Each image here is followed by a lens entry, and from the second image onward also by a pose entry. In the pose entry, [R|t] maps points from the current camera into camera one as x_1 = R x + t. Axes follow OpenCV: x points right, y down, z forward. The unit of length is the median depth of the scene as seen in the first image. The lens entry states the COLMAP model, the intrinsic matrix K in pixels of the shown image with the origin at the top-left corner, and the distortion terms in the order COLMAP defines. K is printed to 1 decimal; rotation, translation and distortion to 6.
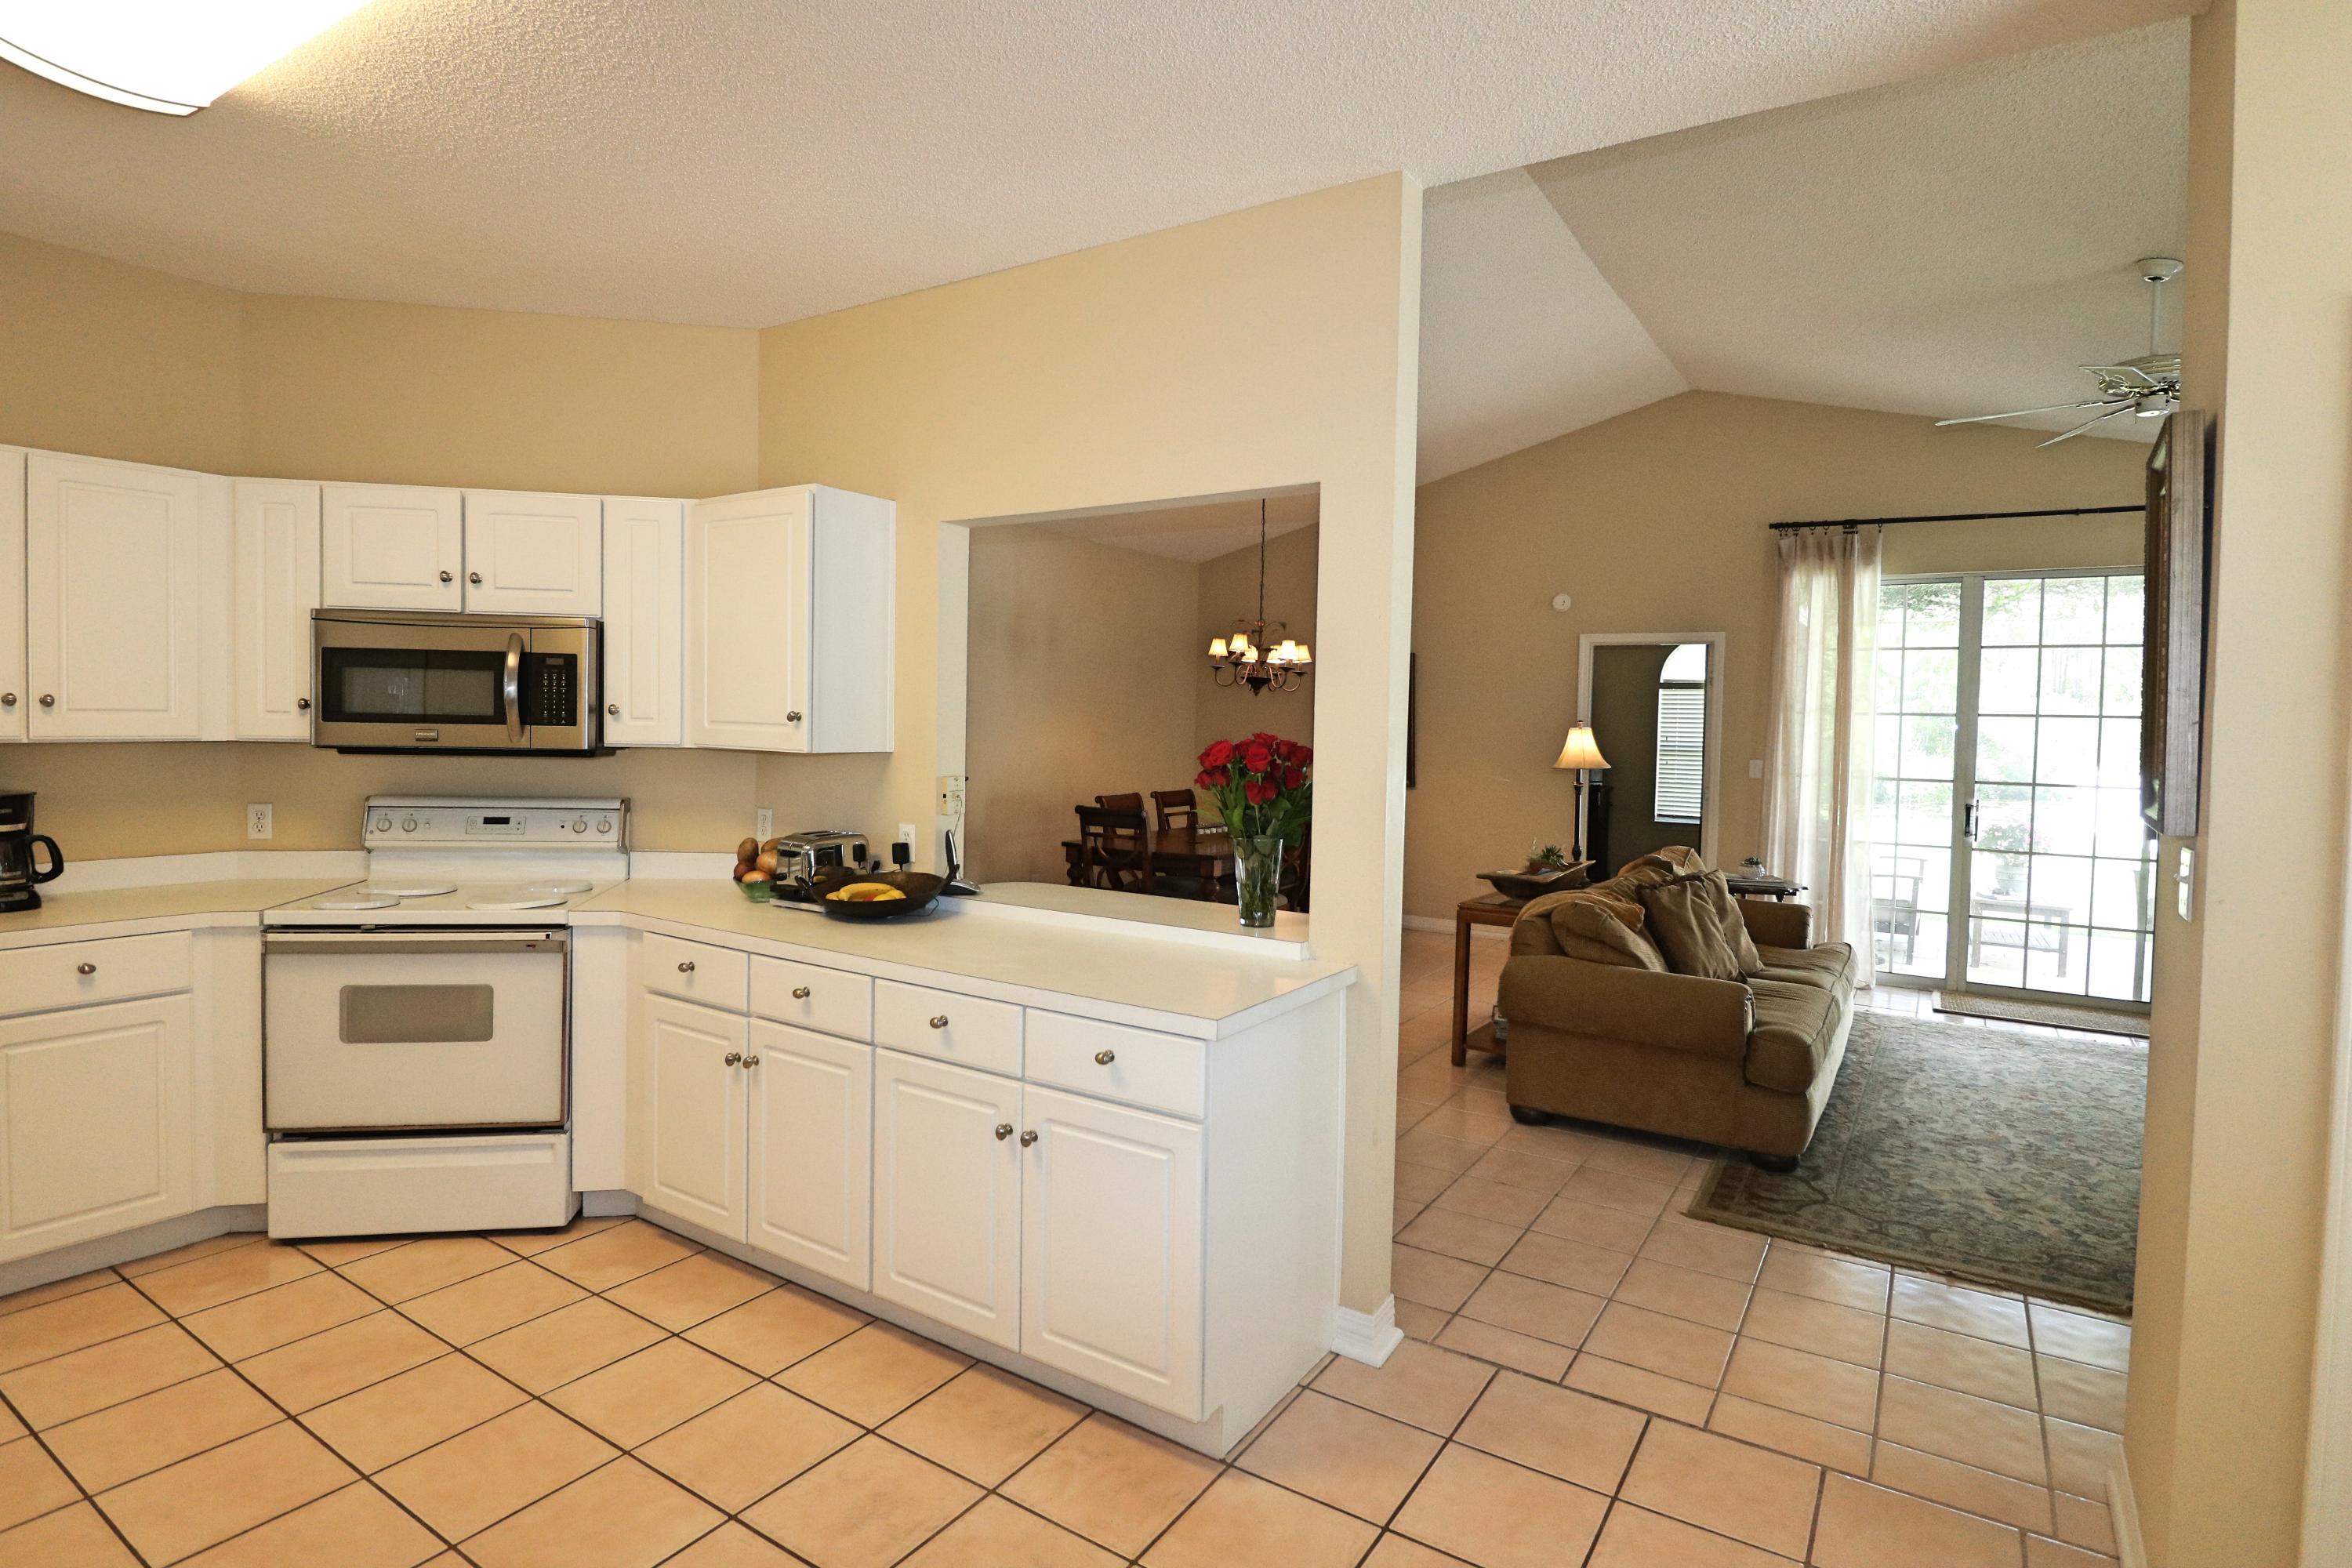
lens RADIAL K [[1194.0, 0, 1164.9], [0, 1194.0, 775.8], [0, 0, 1]] dist [-0.001390, -0.000847]
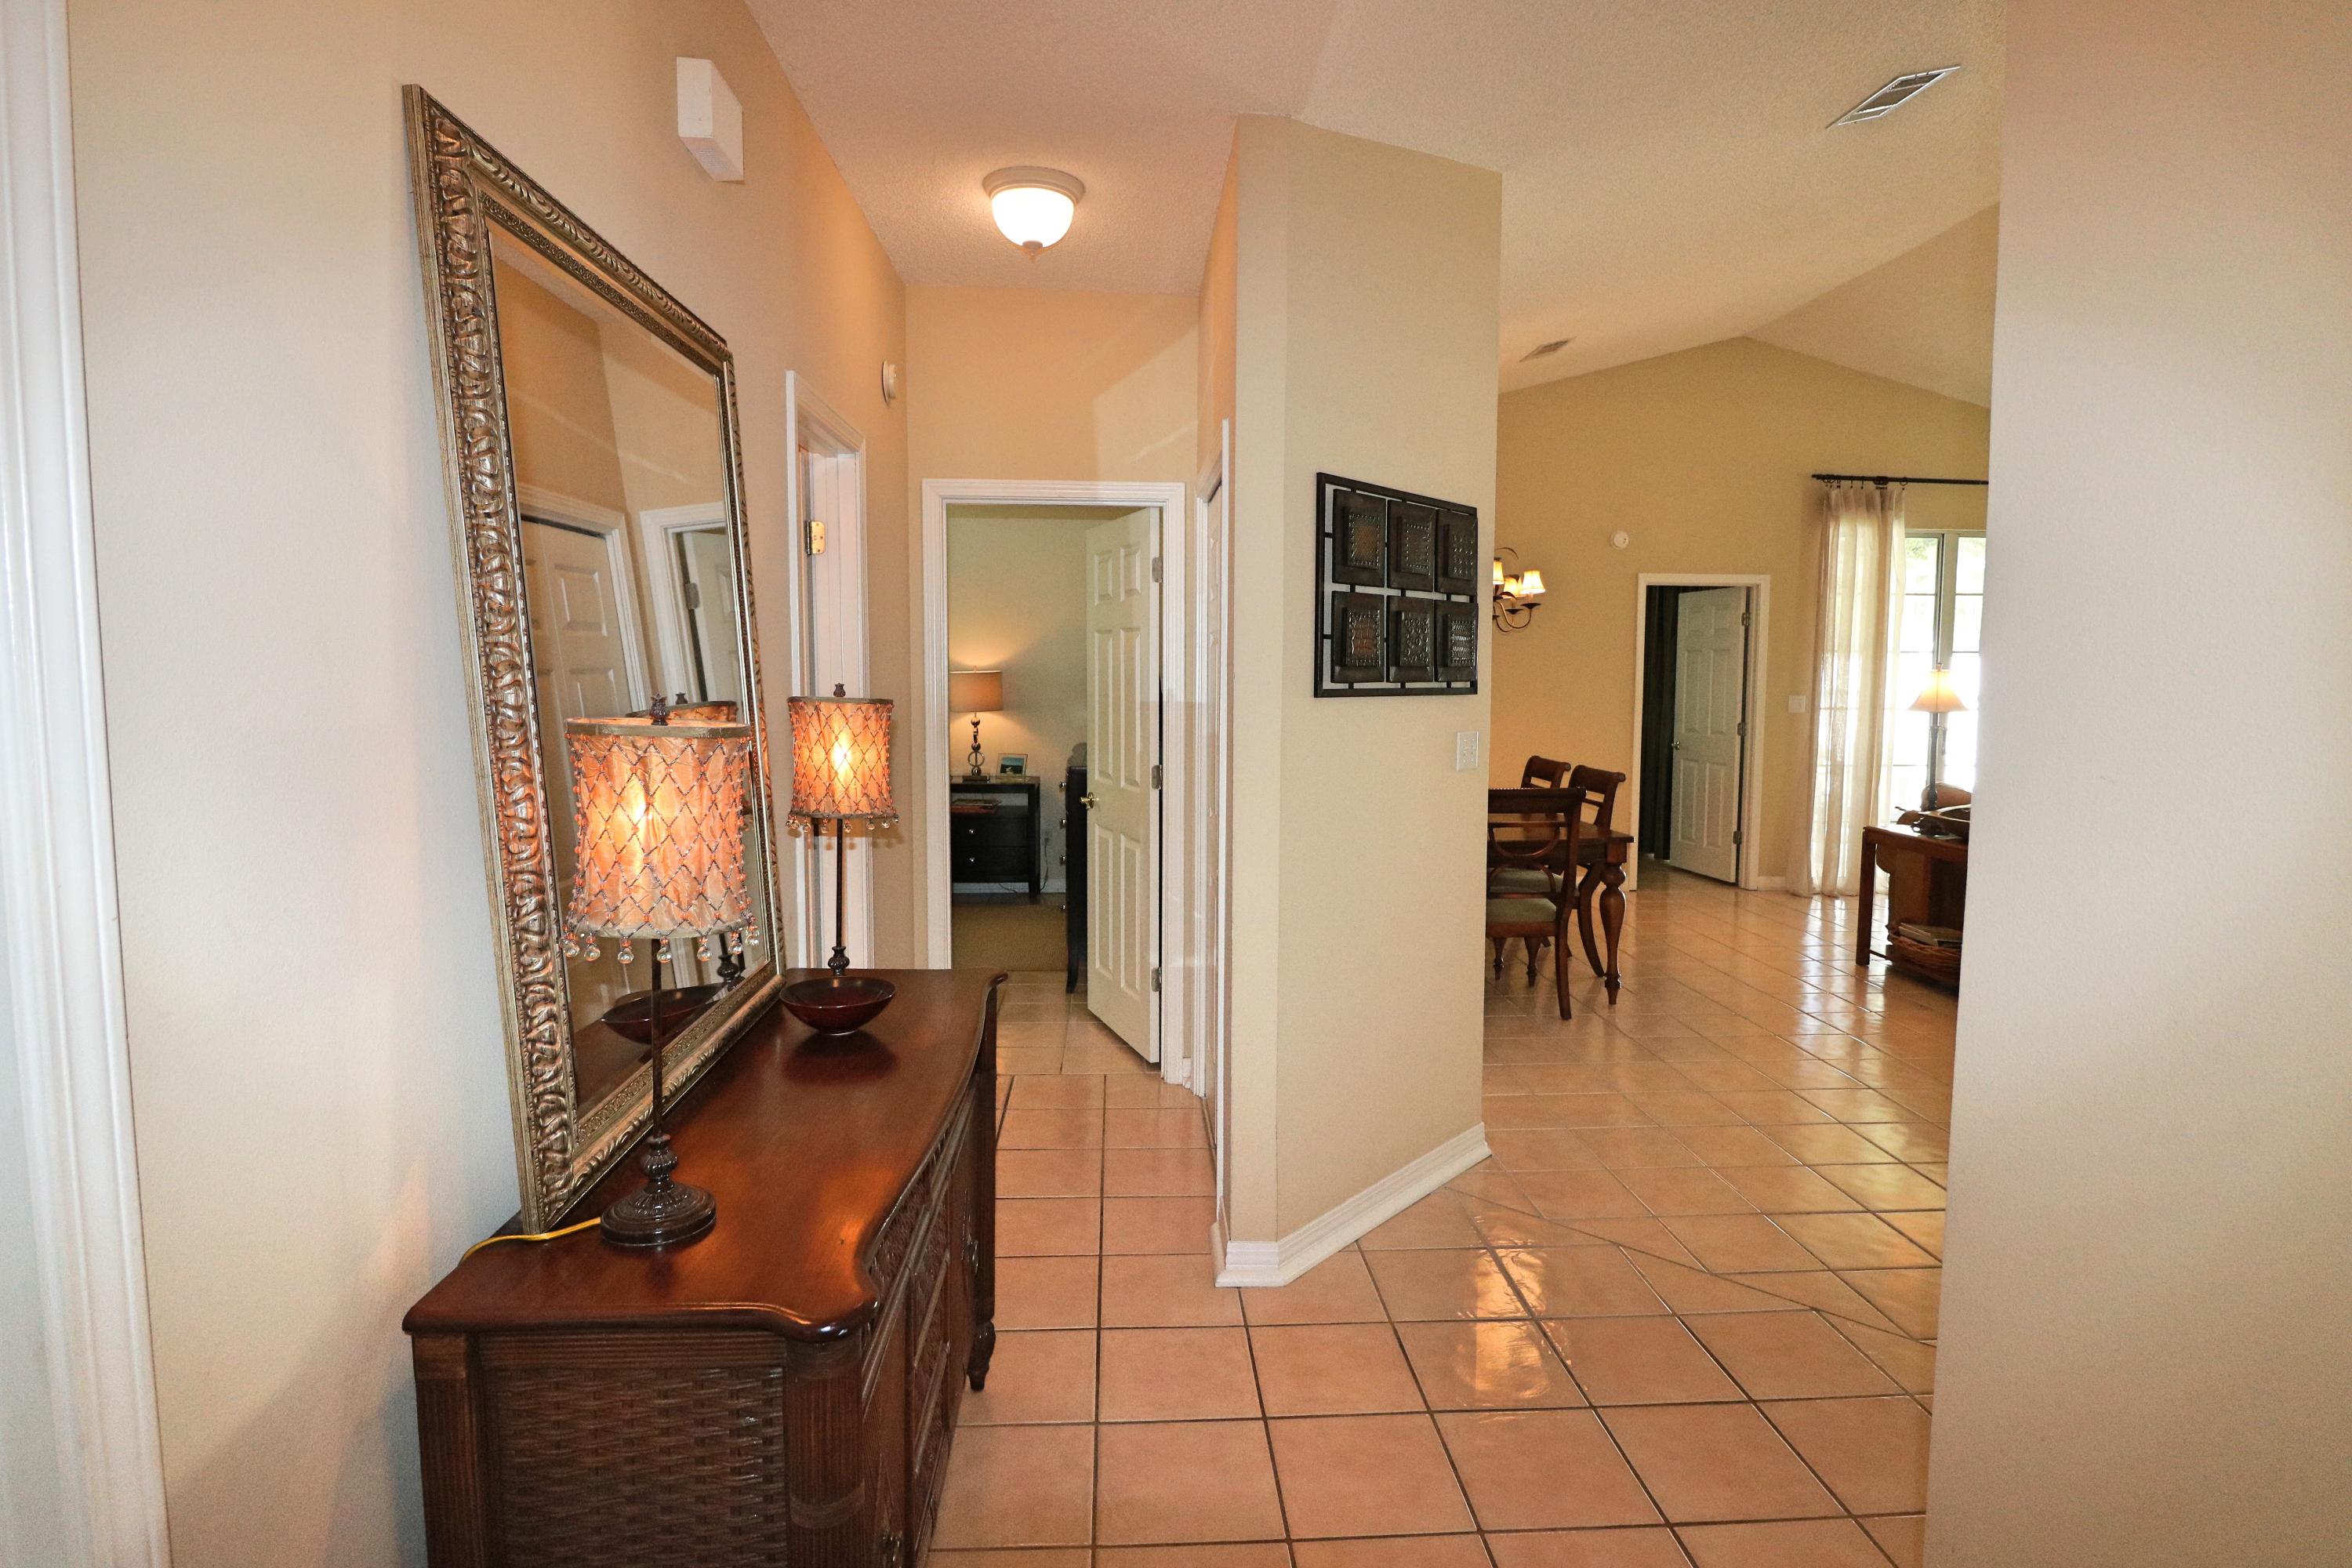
lens RADIAL K [[1194.0, 0, 1179.9], [0, 1194.0, 772.3], [0, 0, 1]] dist [-0.001390, -0.000847]
pose [[0.798630, -0.071945, 0.597507, -0.629241], [0.043104, 0.997117, 0.062448, -0.037015], [-0.600277, -0.024118, 0.799428, 0.494487]]
